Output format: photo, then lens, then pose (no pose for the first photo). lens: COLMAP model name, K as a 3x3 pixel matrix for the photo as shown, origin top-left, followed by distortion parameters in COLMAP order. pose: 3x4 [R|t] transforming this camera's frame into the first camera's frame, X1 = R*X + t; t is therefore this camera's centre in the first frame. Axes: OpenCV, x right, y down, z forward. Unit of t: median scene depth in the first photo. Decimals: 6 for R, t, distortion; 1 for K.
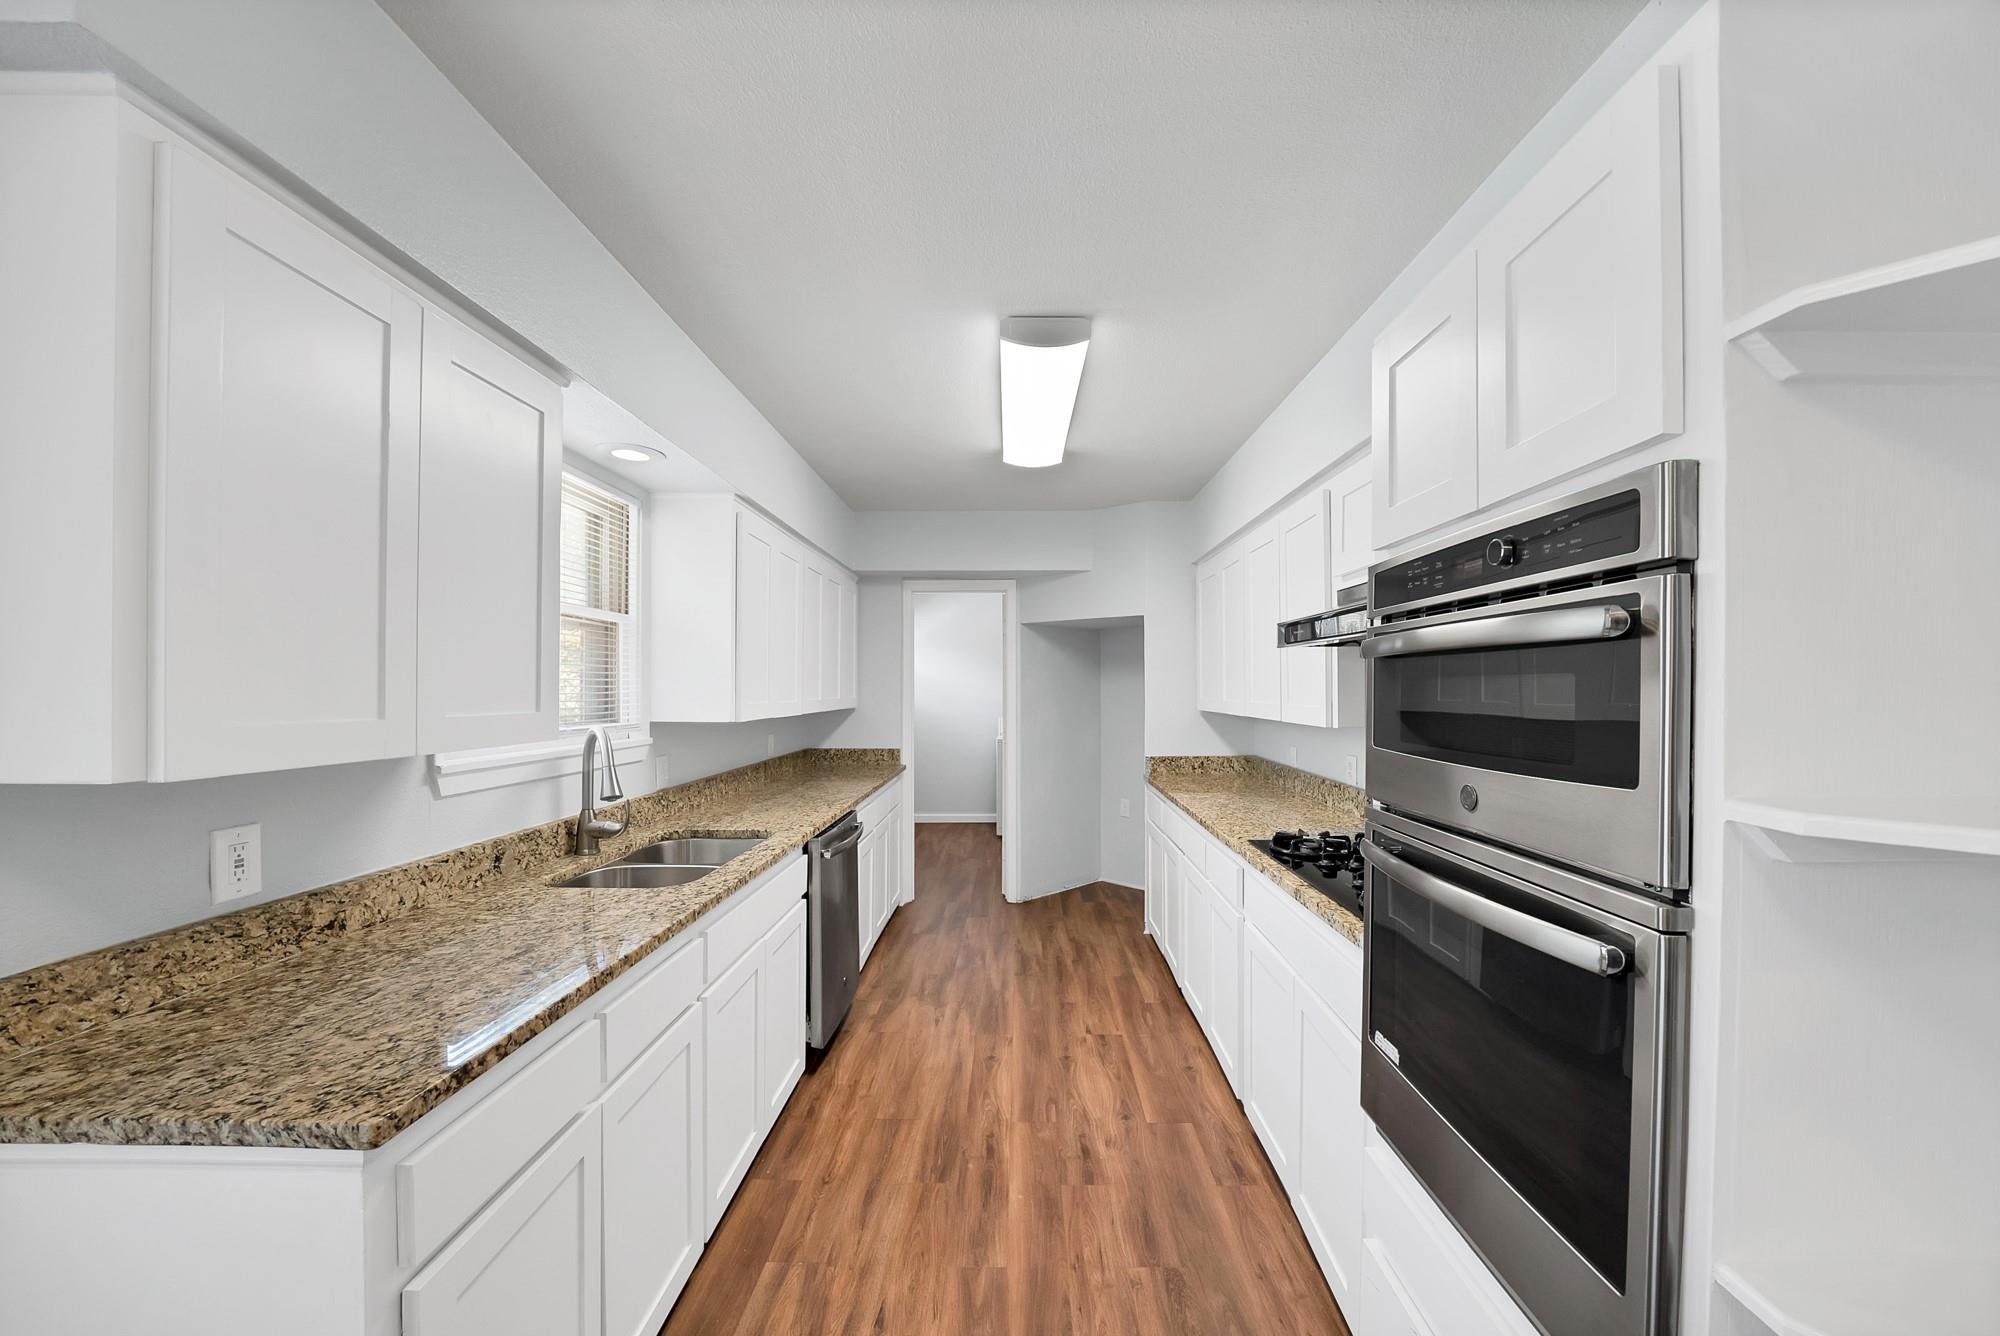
lens RADIAL K [[754.0, 0, 1003.3], [0, 754.0, 679.5], [0, 0, 1]] dist [-0.017893, 0.000472]
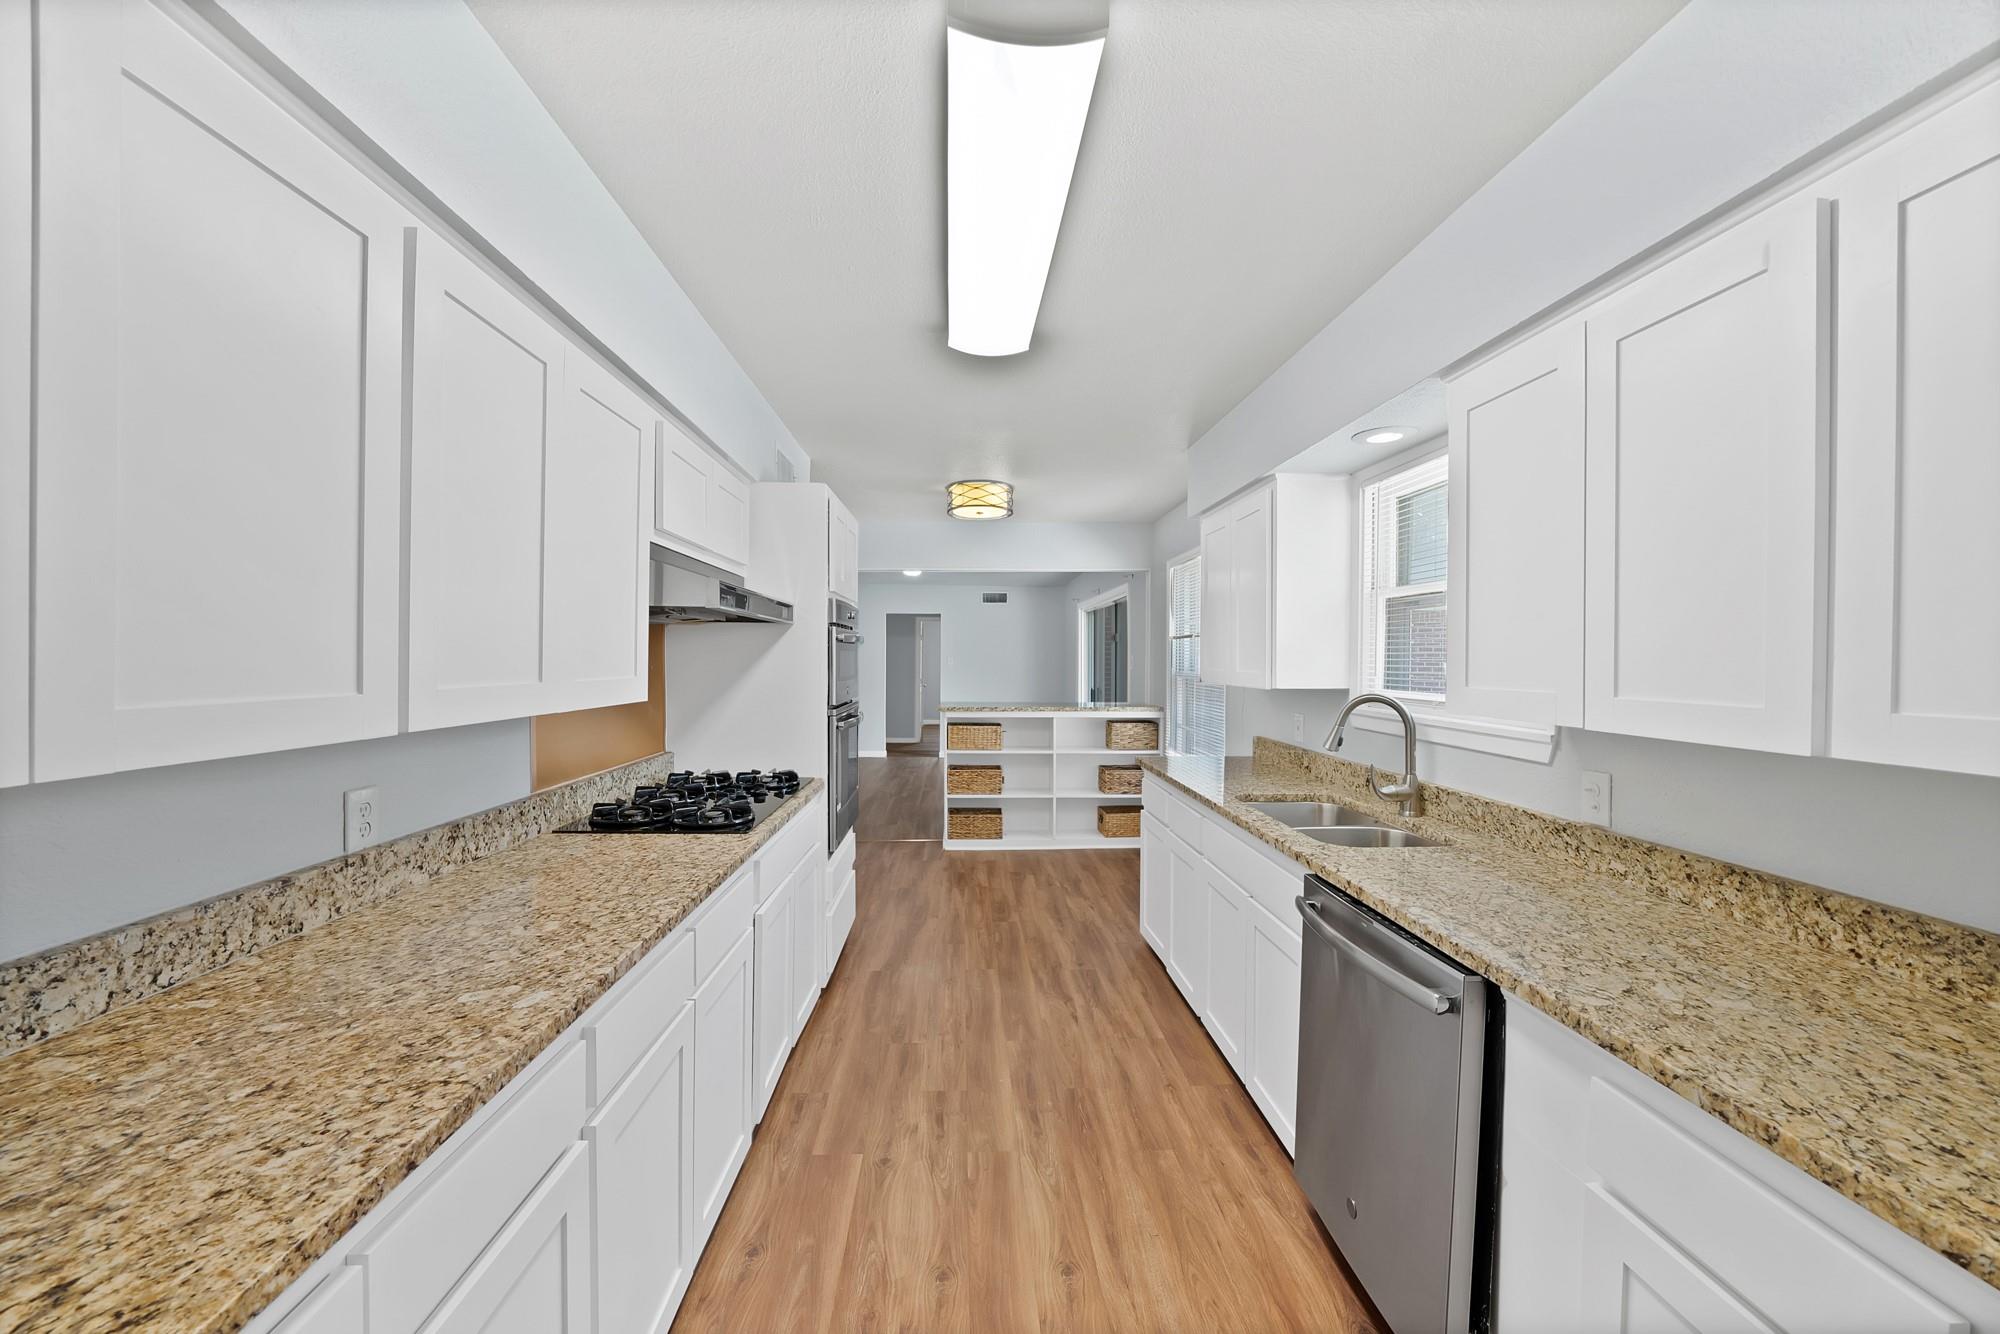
lens RADIAL K [[742.6, 0, 1000.2], [0, 742.6, 671.2], [0, 0, 1]] dist [-0.019995, 0.002033]
pose [[-0.997025, -0.008282, -0.076632, 0.086354], [-0.008908, 0.999930, 0.007831, 0.018099], [0.076562, 0.008490, -0.997029, 1.559939]]
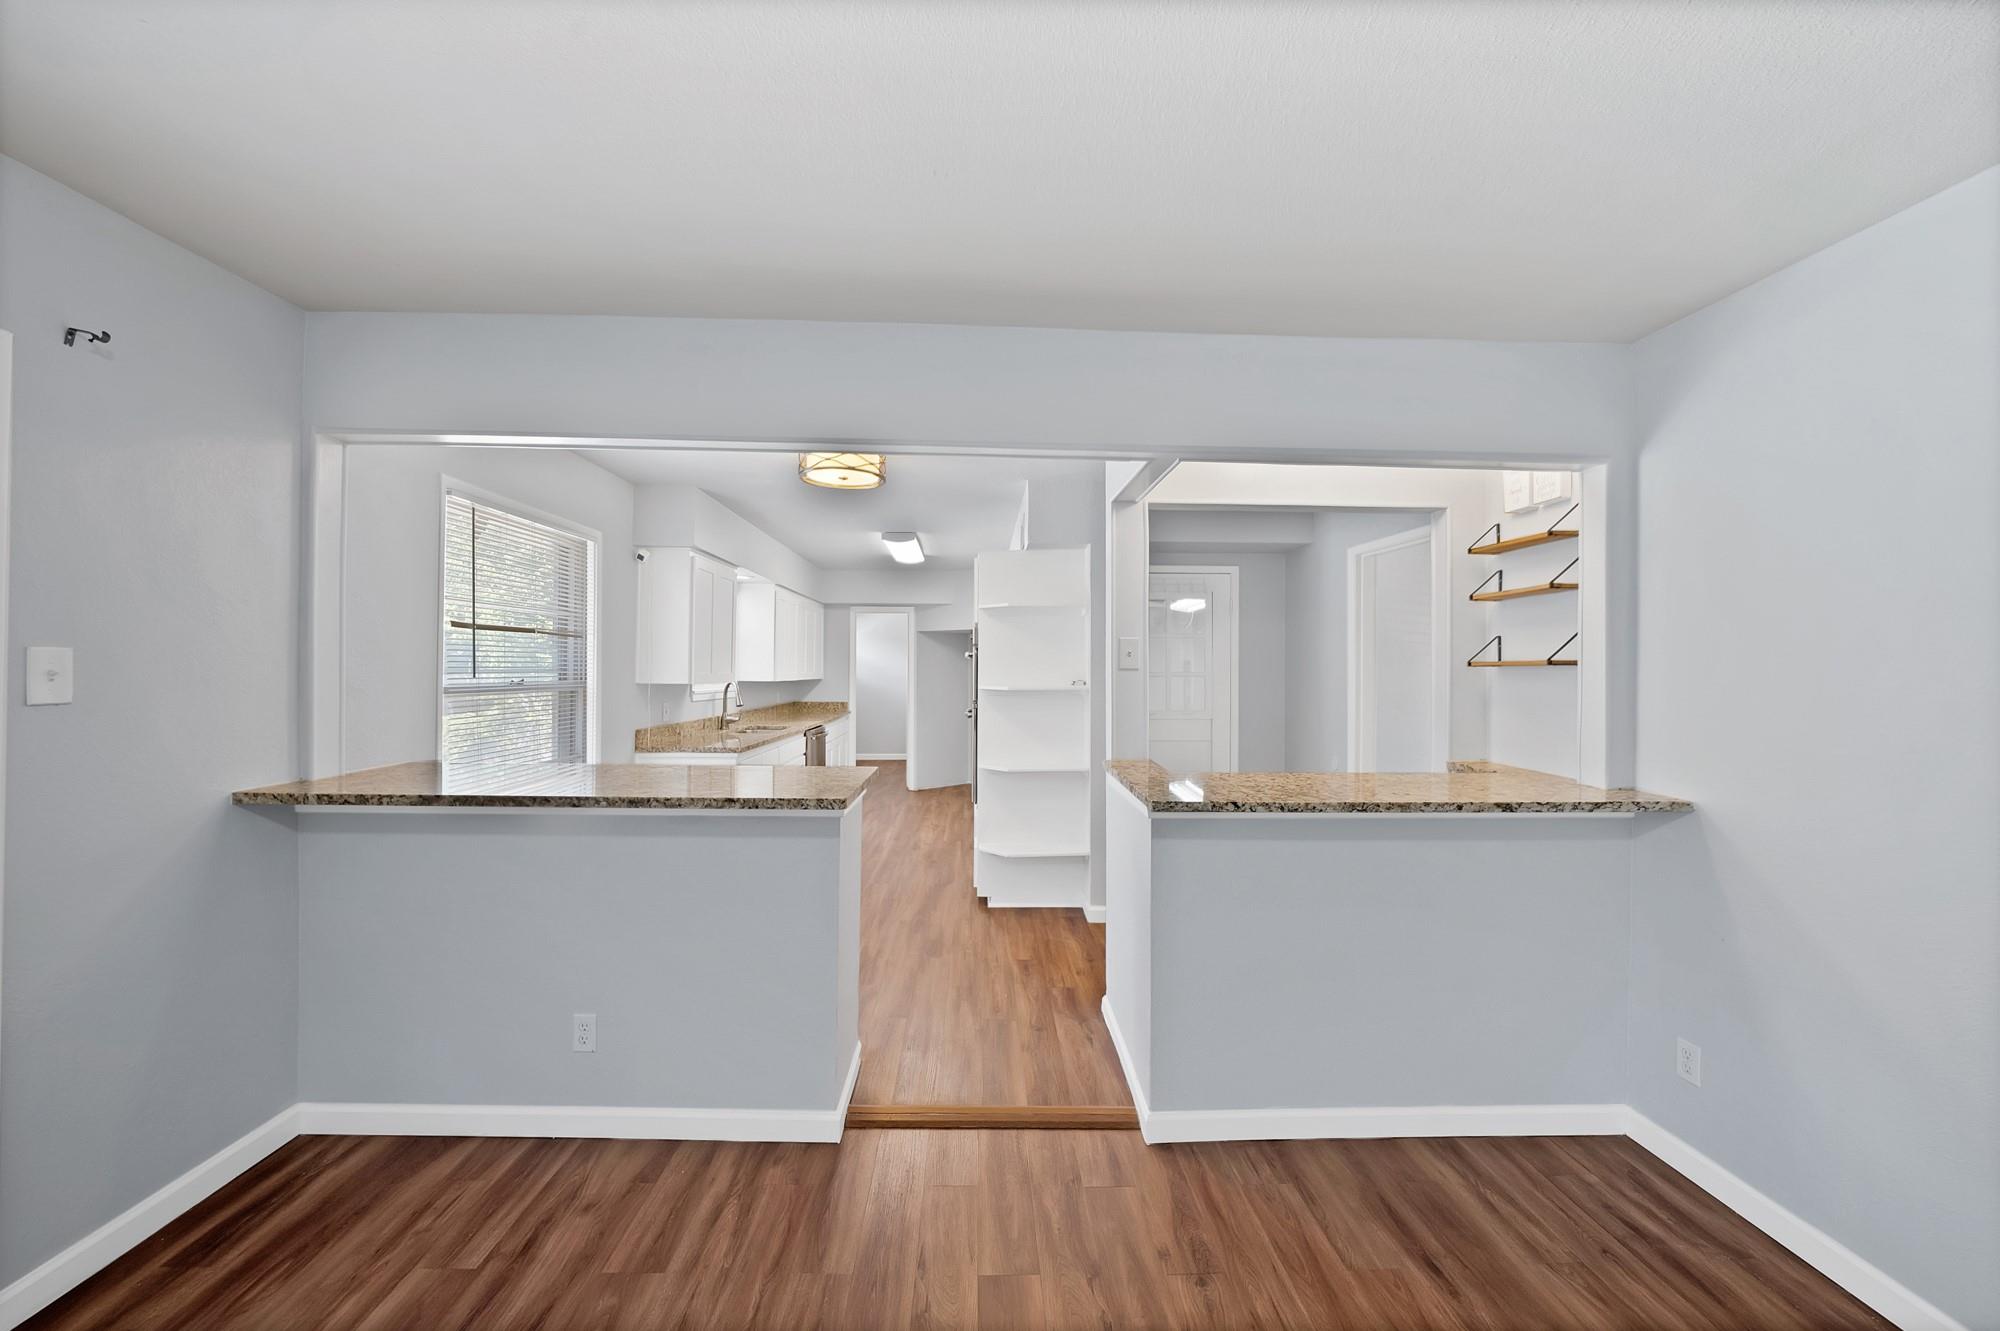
lens RADIAL K [[740.2, 0, 1000.0], [0, 740.2, 665.5], [0, 0, 1]] dist [-0.022866, 0.000058]
pose [[0.998336, 0.004159, 0.057522, 0.200774], [-0.004410, 0.999981, 0.004243, -0.004913], [-0.057504, -0.004489, 0.998335, -1.271929]]
